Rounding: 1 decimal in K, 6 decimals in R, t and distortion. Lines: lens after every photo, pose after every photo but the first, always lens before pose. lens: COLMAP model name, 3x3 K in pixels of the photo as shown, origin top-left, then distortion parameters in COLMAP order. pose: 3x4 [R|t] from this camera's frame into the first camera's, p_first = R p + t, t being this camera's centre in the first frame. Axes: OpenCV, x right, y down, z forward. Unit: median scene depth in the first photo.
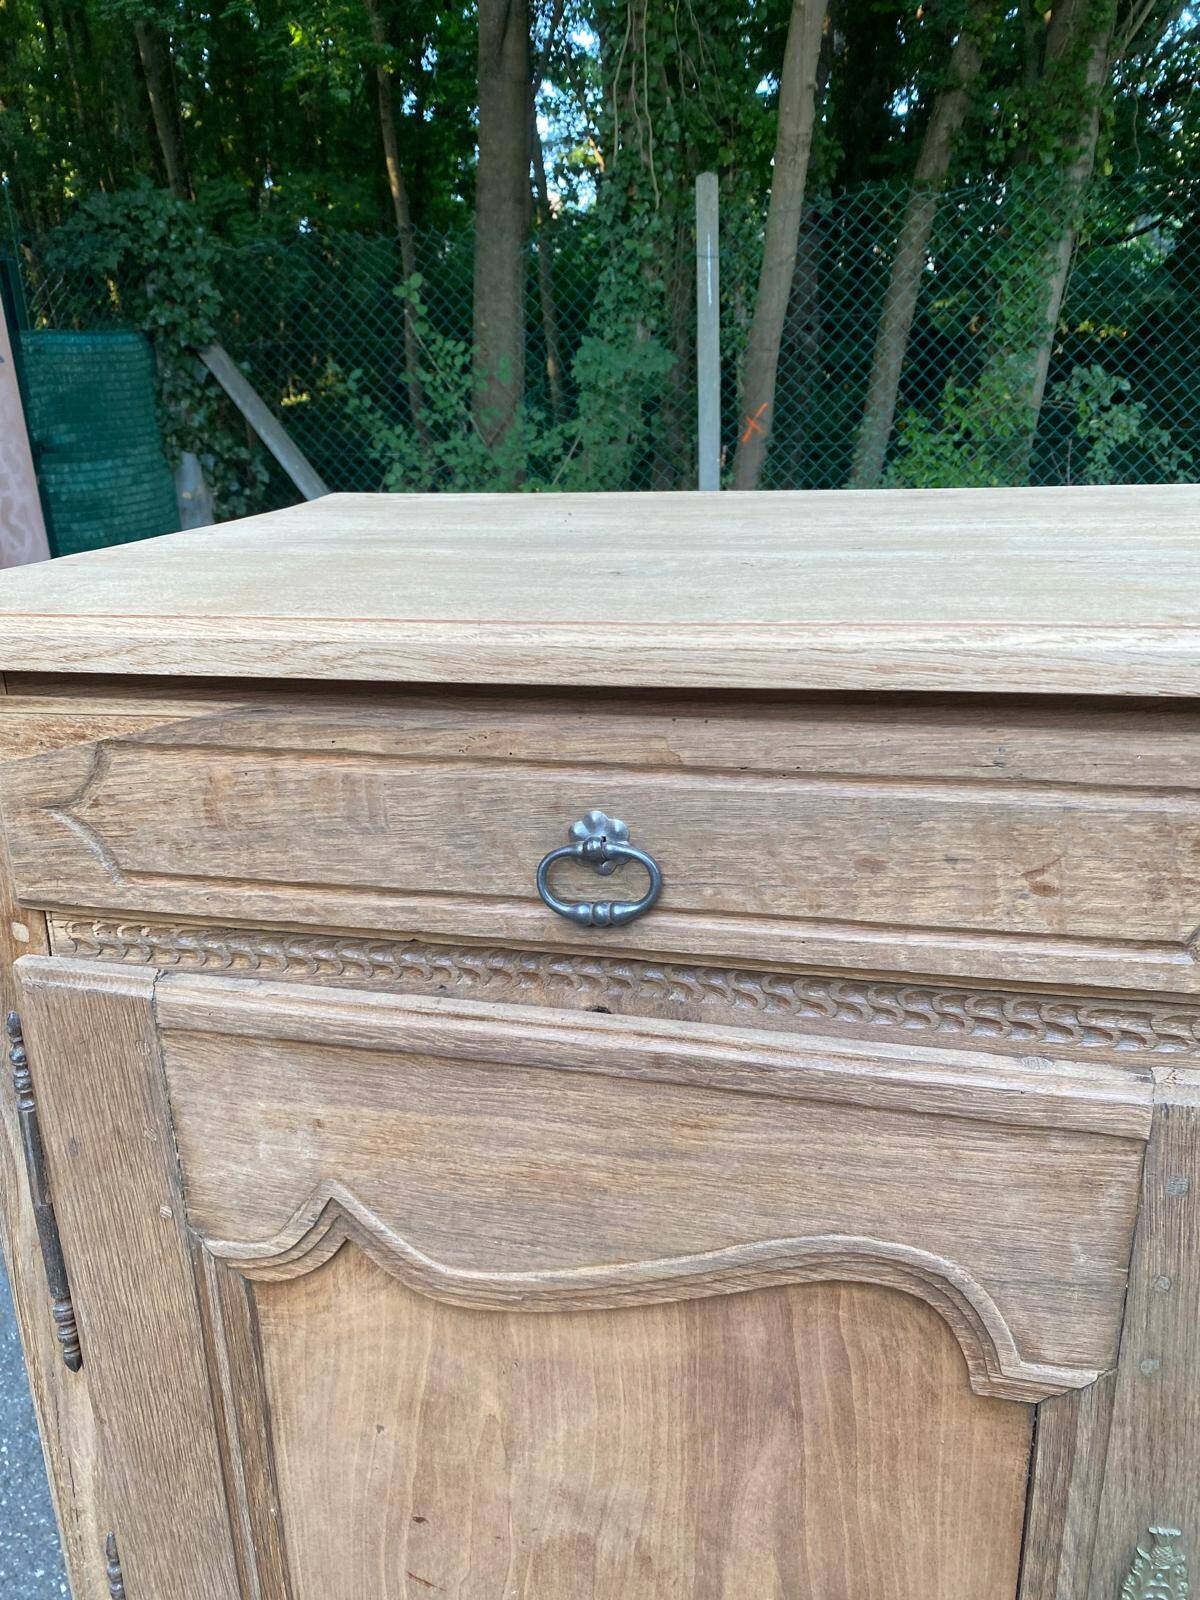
lens RADIAL K [[1227.2, 0, 590.7], [0, 1227.2, 796.0], [0, 0, 1]] dist [0.021415, -0.024842]
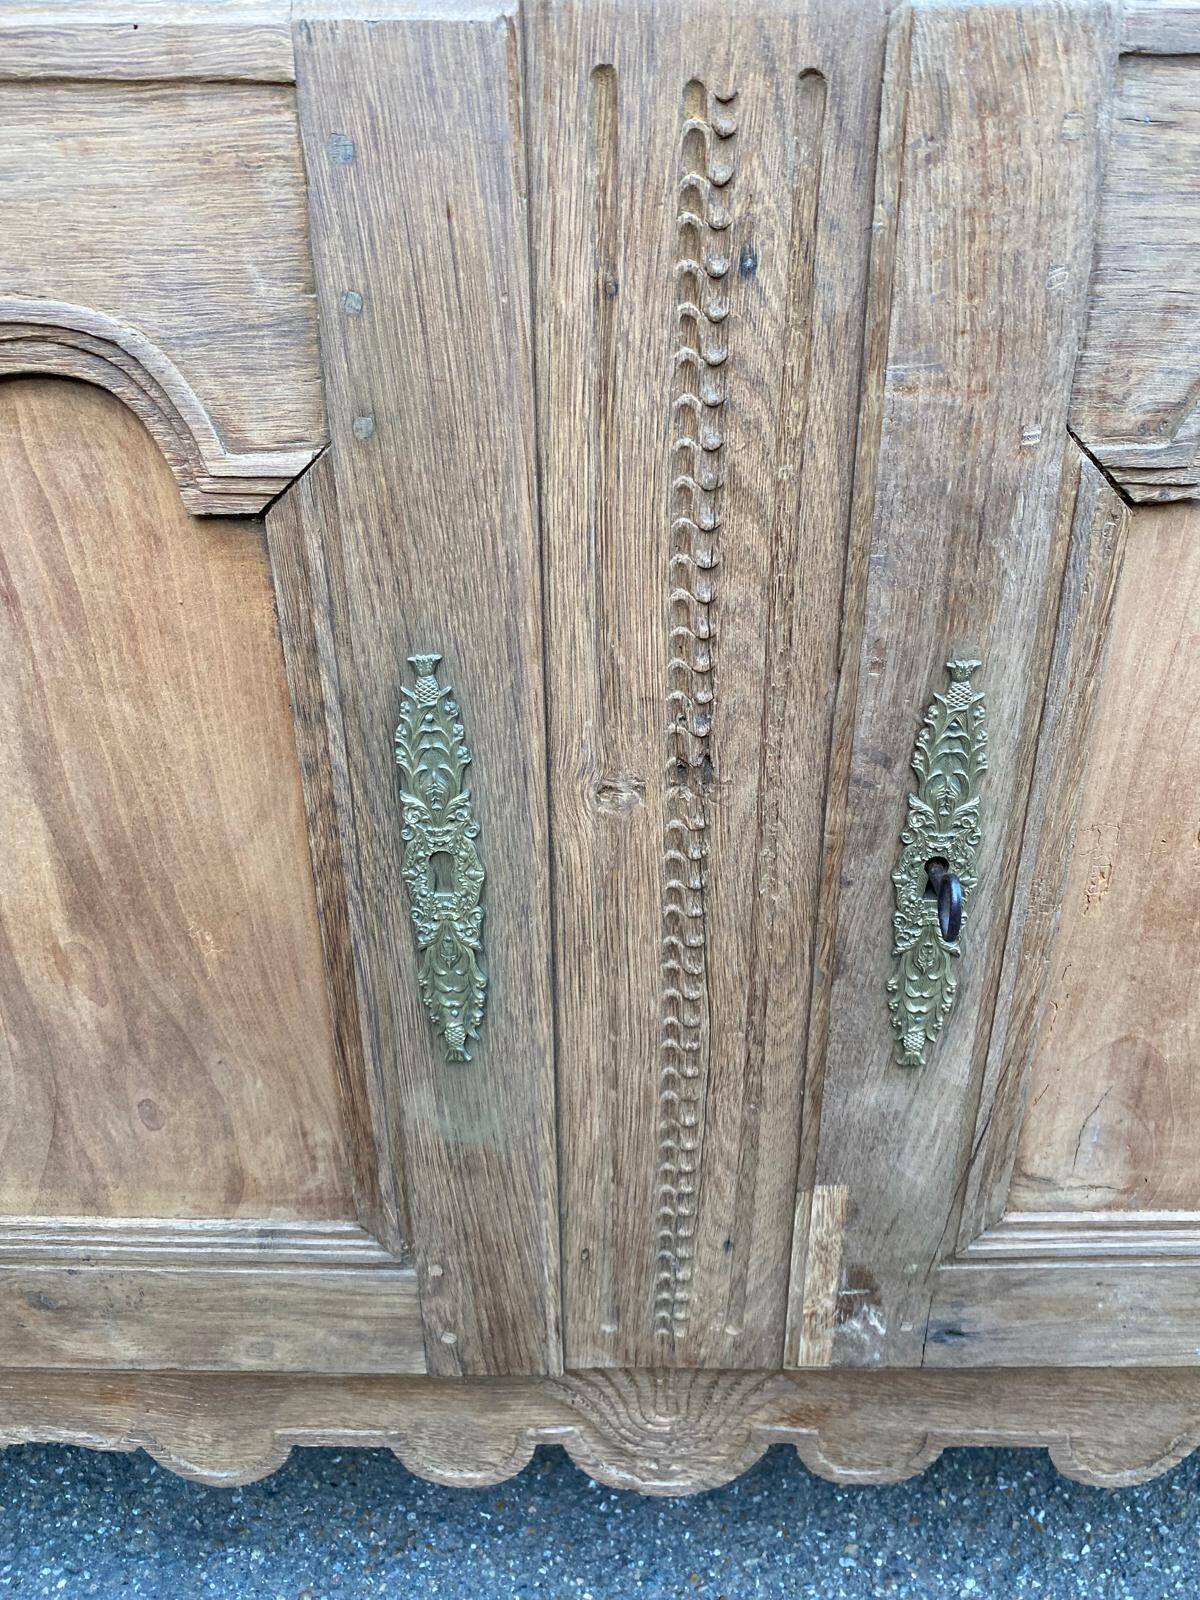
lens RADIAL K [[1227.2, 0, 608.9], [0, 1227.2, 766.4], [0, 0, 1]] dist [0.021415, -0.024842]
pose [[0.976402, -0.076071, 0.202120, 0.379779], [0.049133, 0.989612, 0.135107, 0.518213], [-0.210299, -0.121988, 0.969997, 0.105089]]
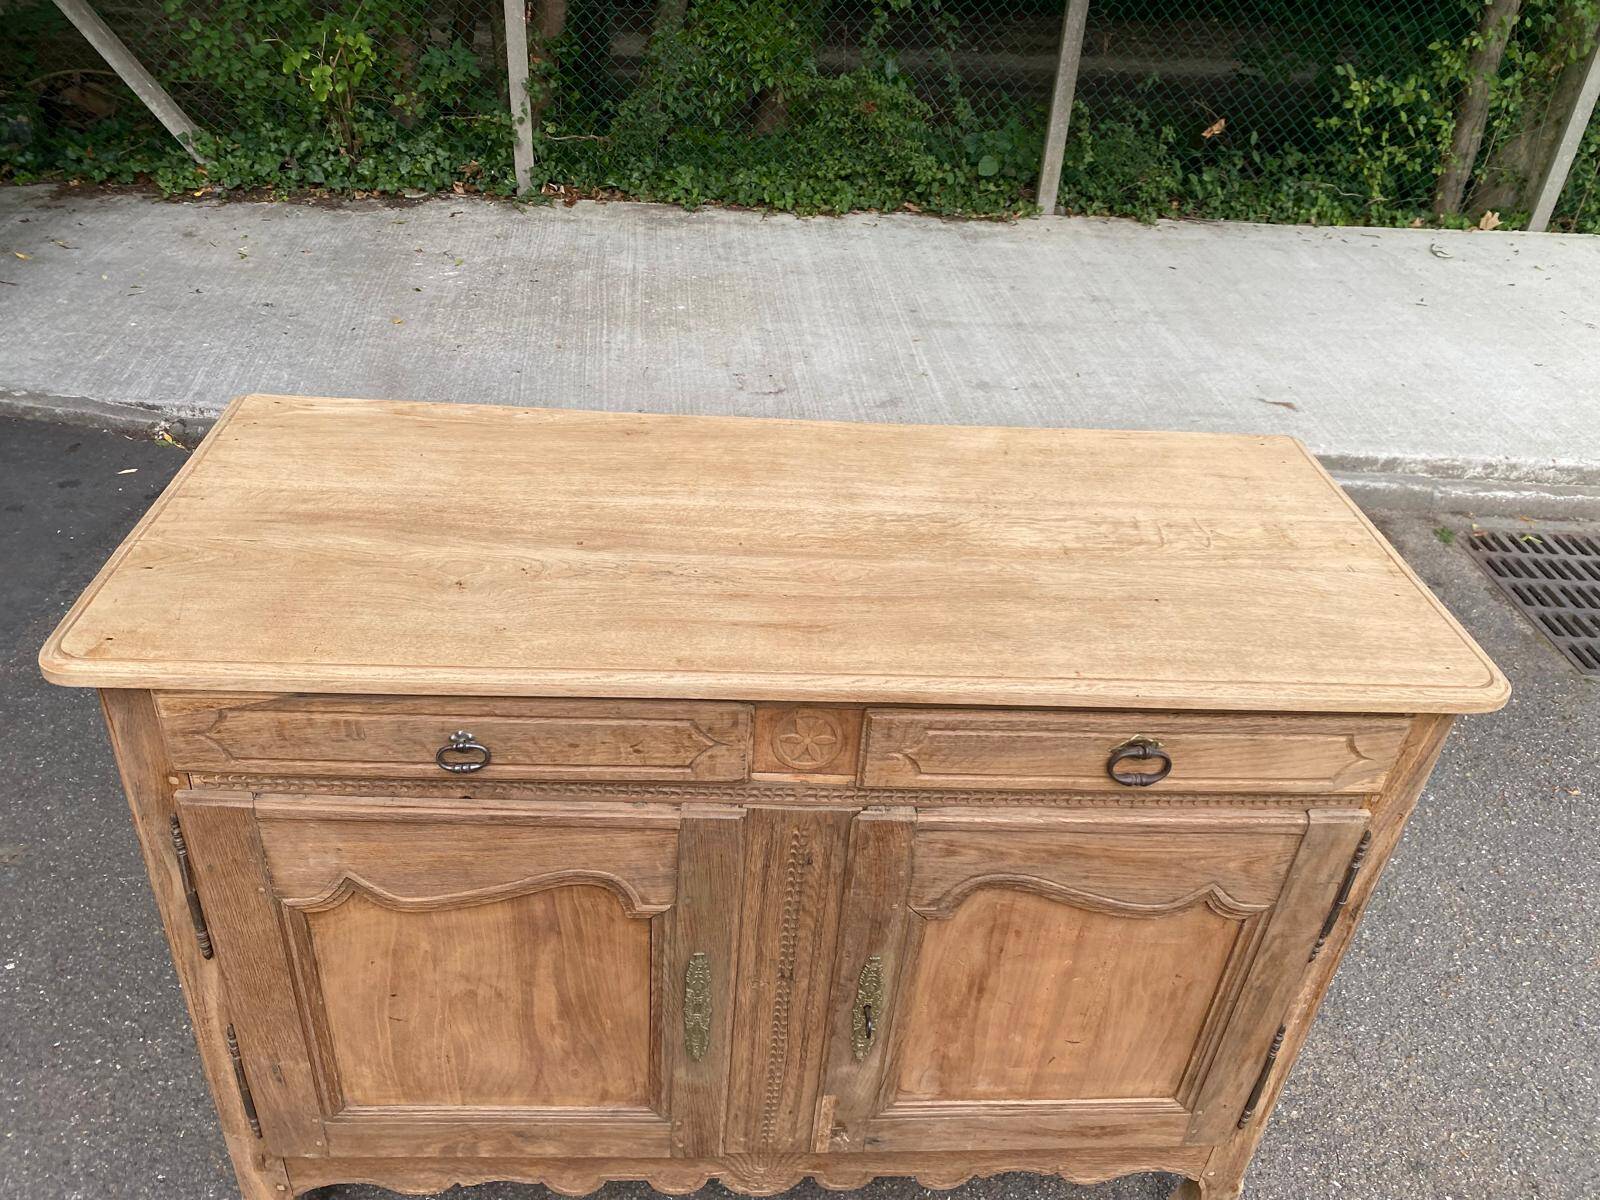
lens RADIAL K [[1227.2, 0, 803.1], [0, 1227.2, 580.4], [0, 0, 1]] dist [0.021415, -0.024842]
pose [[0.955093, -0.070040, 0.287909, -0.024402], [-0.006418, 0.966543, 0.256423, -0.793273], [-0.296236, -0.246756, 0.922689, -1.208290]]
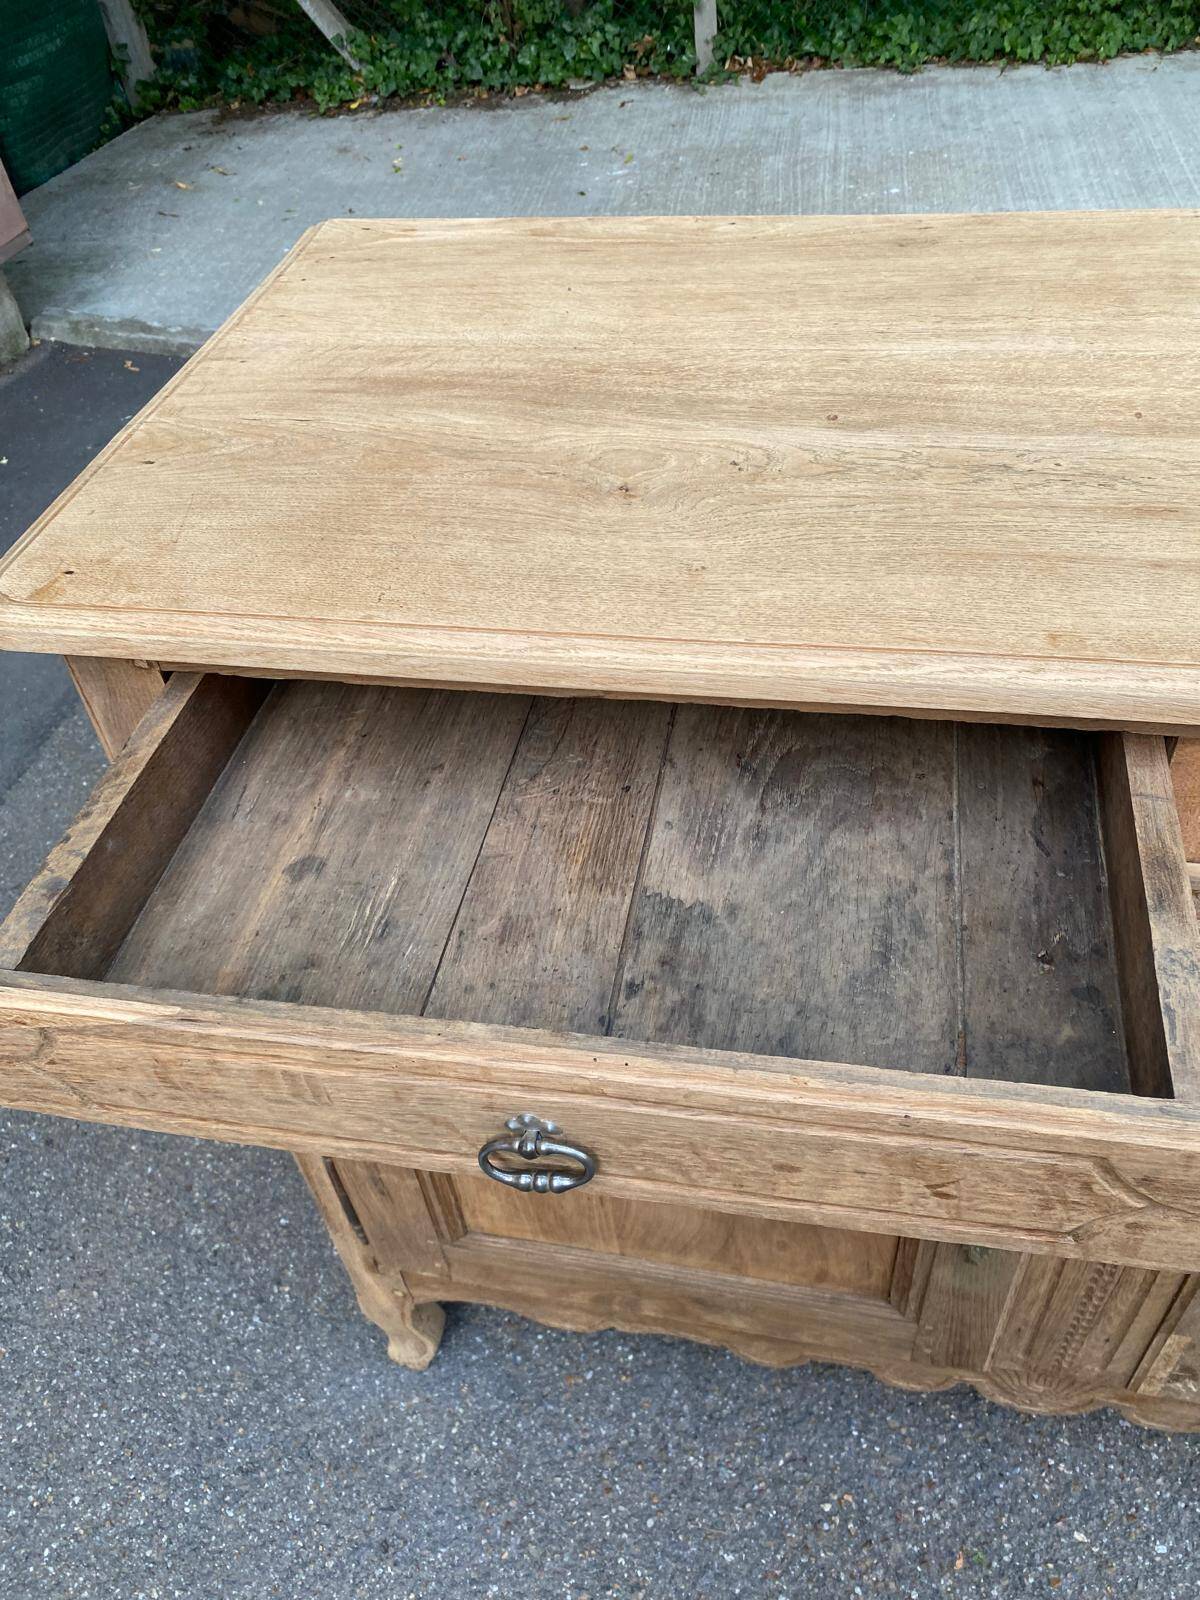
lens RADIAL K [[1227.2, 0, 597.7], [0, 1227.2, 791.7], [0, 0, 1]] dist [0.021415, -0.024842]
pose [[0.998088, -0.060505, -0.012644, -0.008734], [0.060078, 0.901478, 0.428636, -0.463533], [-0.014536, -0.428576, 0.903389, -0.210569]]
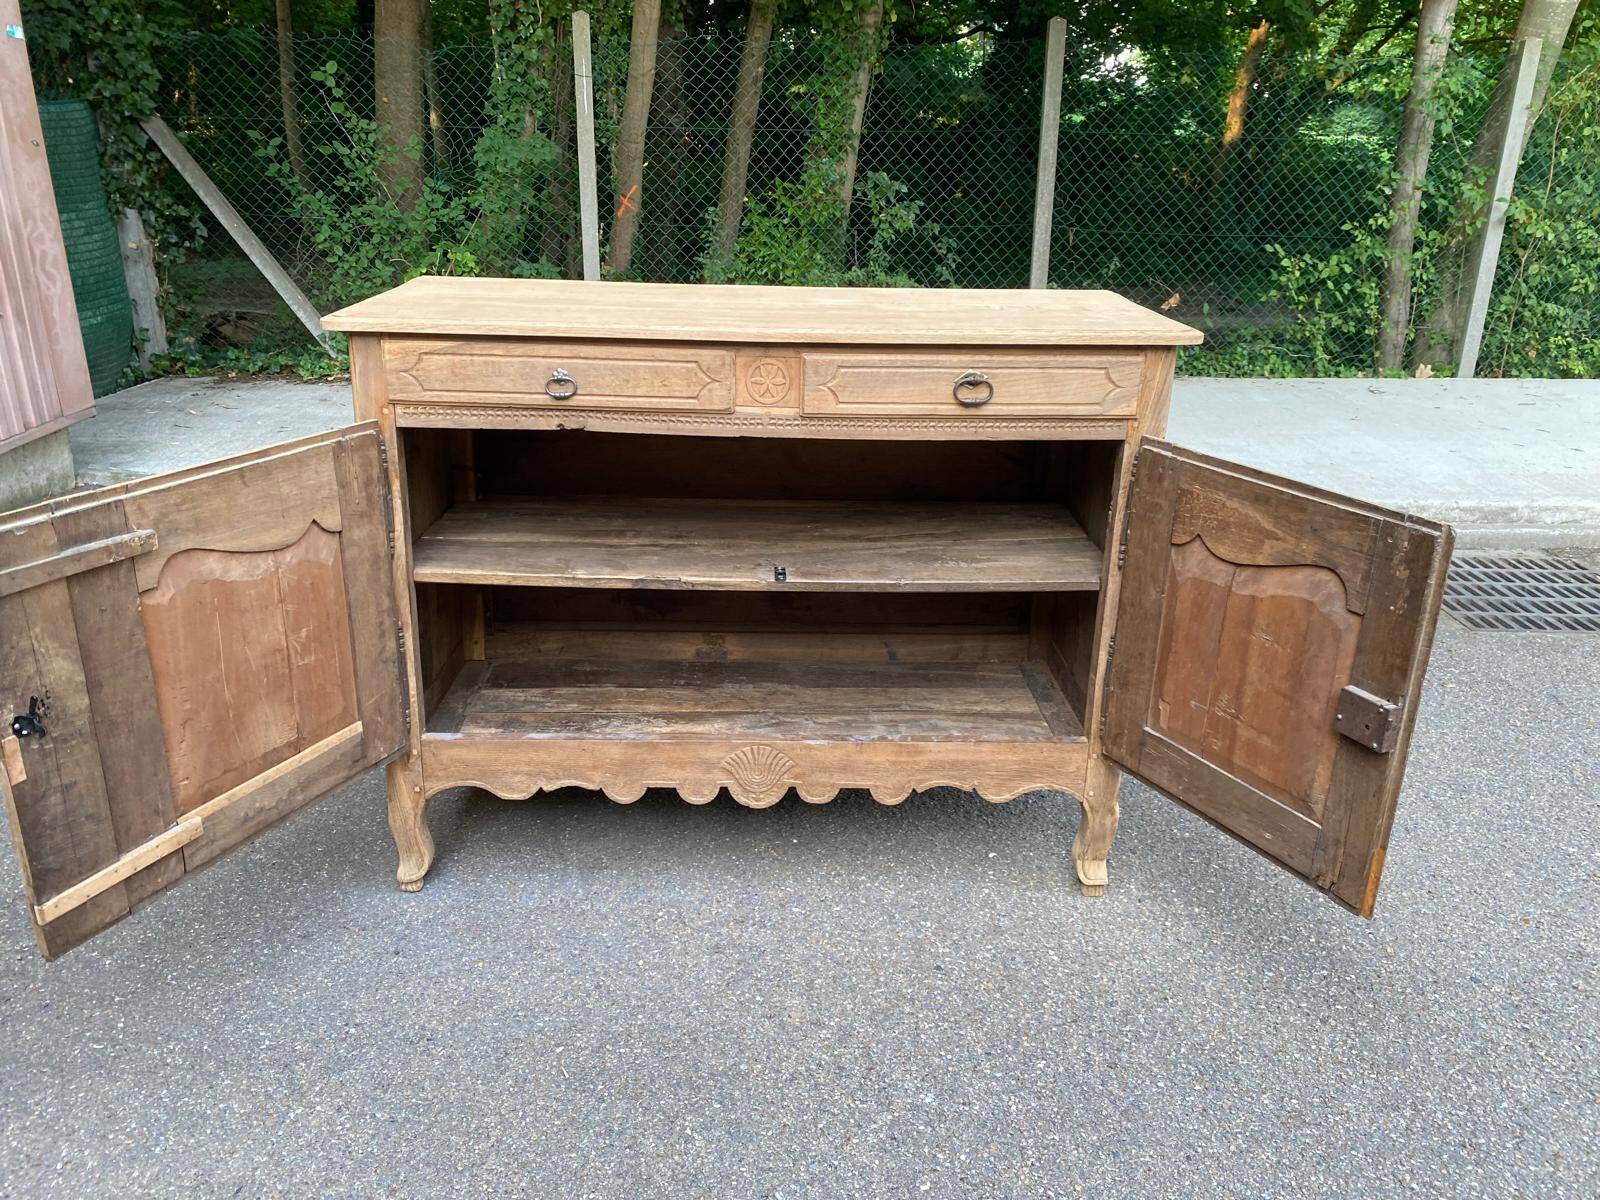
lens RADIAL K [[1227.2, 0, 803.7], [0, 1227.2, 577.5], [0, 0, 1]] dist [0.021415, -0.024842]
pose [[0.966698, -0.032398, 0.253860, -0.233400], [0.027283, 0.999348, 0.023644, 0.552375], [-0.254461, -0.015931, 0.966952, -2.769647]]
